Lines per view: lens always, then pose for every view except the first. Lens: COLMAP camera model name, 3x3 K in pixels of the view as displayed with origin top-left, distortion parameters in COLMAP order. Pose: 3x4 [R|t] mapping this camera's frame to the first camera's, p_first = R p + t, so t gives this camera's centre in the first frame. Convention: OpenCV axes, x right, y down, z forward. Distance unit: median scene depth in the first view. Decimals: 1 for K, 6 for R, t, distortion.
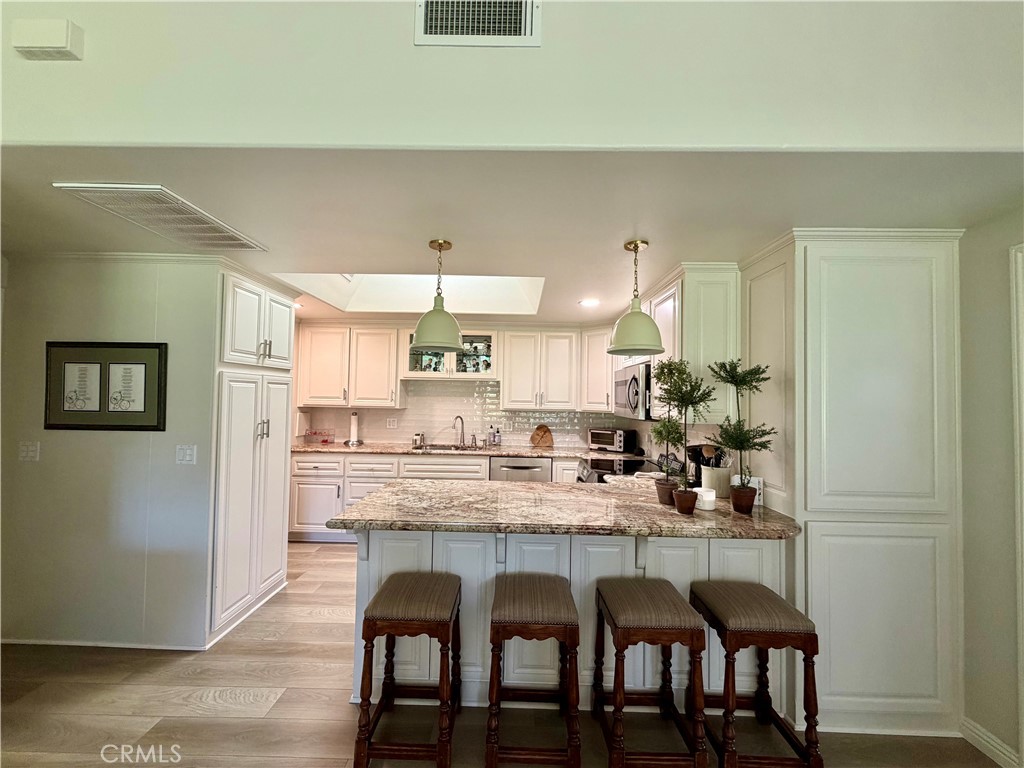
lens RADIAL K [[408.2, 0, 507.9], [0, 408.2, 385.7], [0, 0, 1]] dist [0.000612, 0.000029]
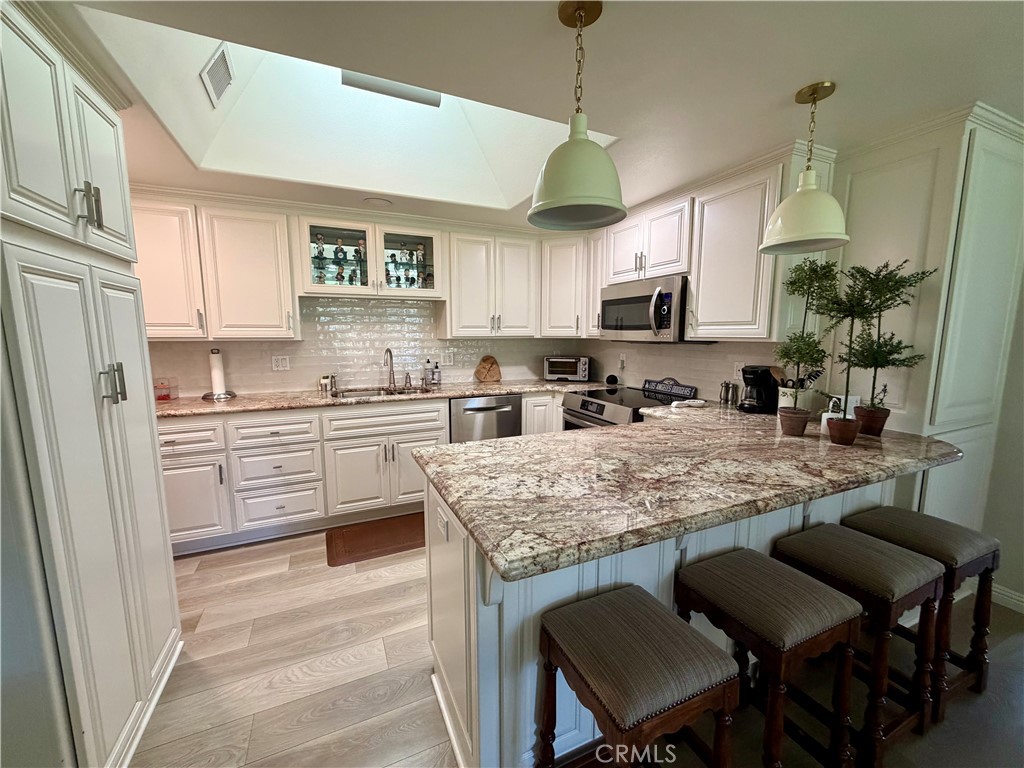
lens RADIAL K [[408.2, 0, 507.9], [0, 408.2, 385.7], [0, 0, 1]] dist [0.000612, 0.000029]
pose [[0.905689, -0.073793, 0.417470, -0.245734], [0.004756, 0.986441, 0.164047, 0.021257], [-0.423915, -0.146590, 0.893760, 0.246599]]
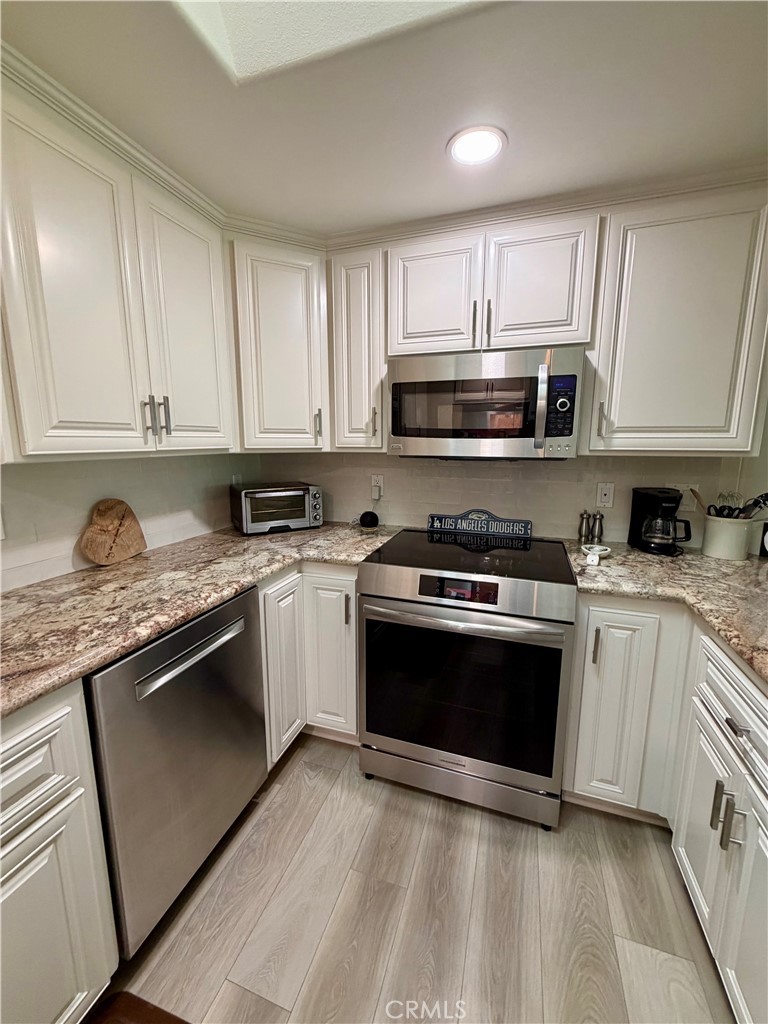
lens RADIAL K [[408.2, 0, 382.8], [0, 408.2, 507.0], [0, 0, 1]] dist [0.000612, 0.000029]
pose [[0.303293, -0.173755, 0.936922, -0.172313], [-0.025668, 0.981388, 0.190311, 0.034718], [-0.952552, -0.081769, 0.293188, 0.732966]]
